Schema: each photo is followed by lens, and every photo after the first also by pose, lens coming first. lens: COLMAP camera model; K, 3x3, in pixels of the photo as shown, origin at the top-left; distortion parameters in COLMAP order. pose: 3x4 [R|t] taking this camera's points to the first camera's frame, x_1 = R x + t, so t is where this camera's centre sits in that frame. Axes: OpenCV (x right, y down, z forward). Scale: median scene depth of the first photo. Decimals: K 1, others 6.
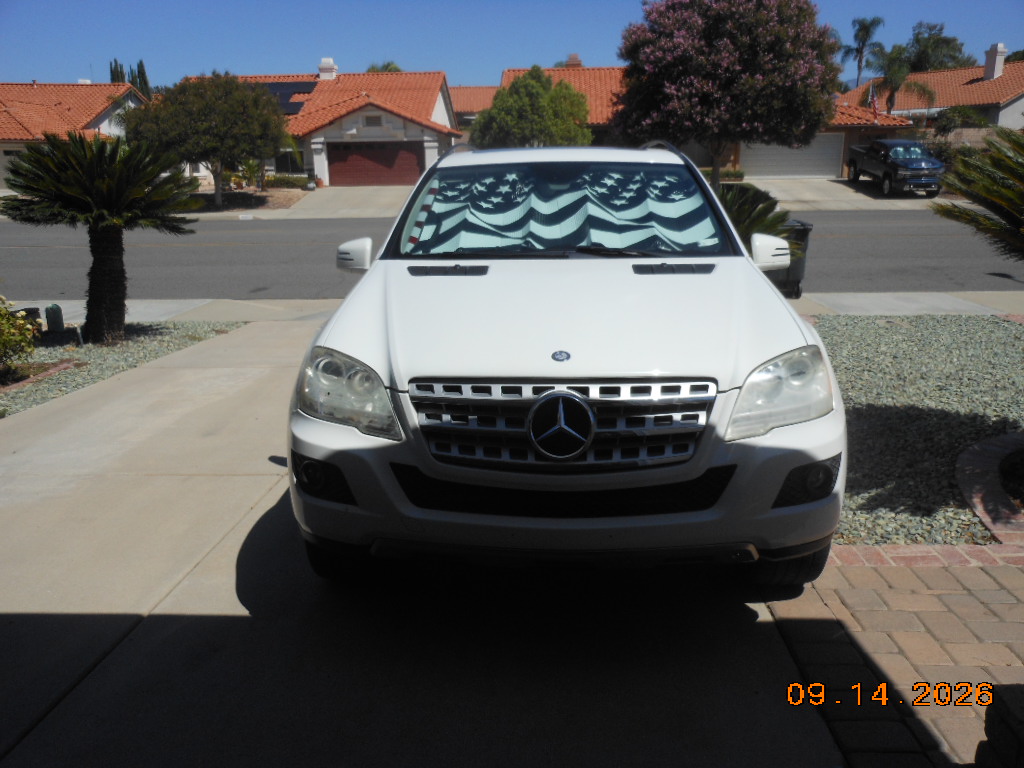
lens RADIAL K [[881.0, 0, 512.0], [0, 881.0, 384.0], [0, 0, 1]] dist [-0.005142, 0.001255]
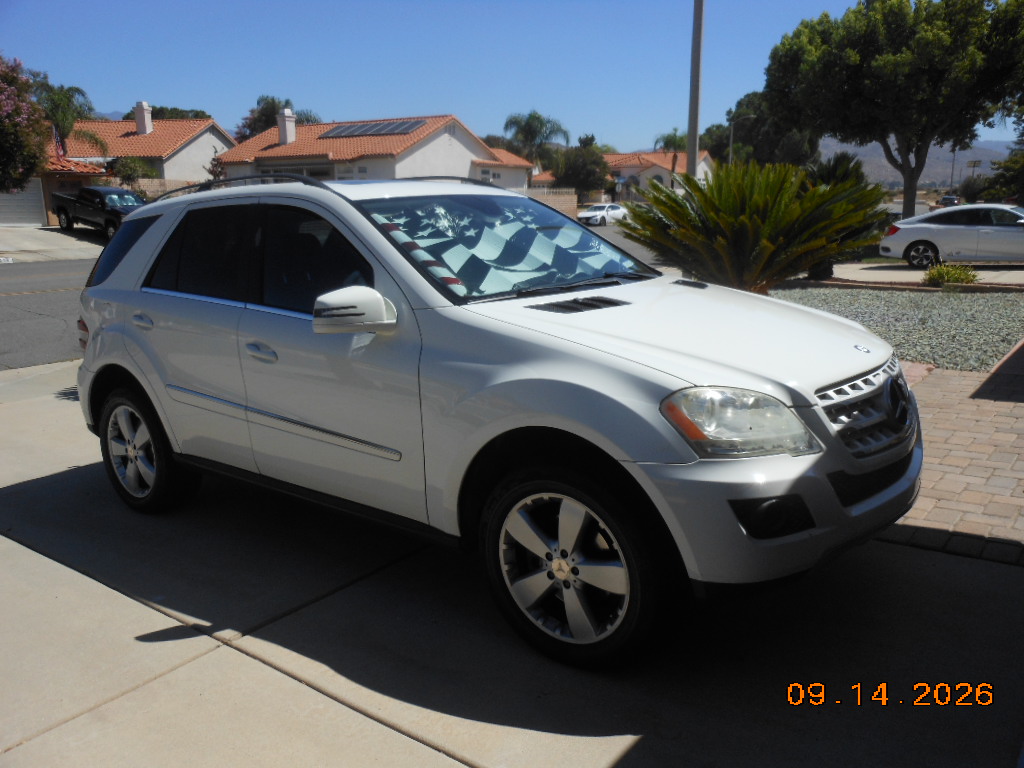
lens RADIAL K [[881.0, 0, 512.0], [0, 881.0, 384.0], [0, 0, 1]] dist [-0.005142, 0.001255]
pose [[0.511497, -0.153995, 0.845374, -0.202811], [0.202194, 0.977756, 0.055772, -0.024984], [-0.835158, 0.142402, 0.531256, 0.128273]]
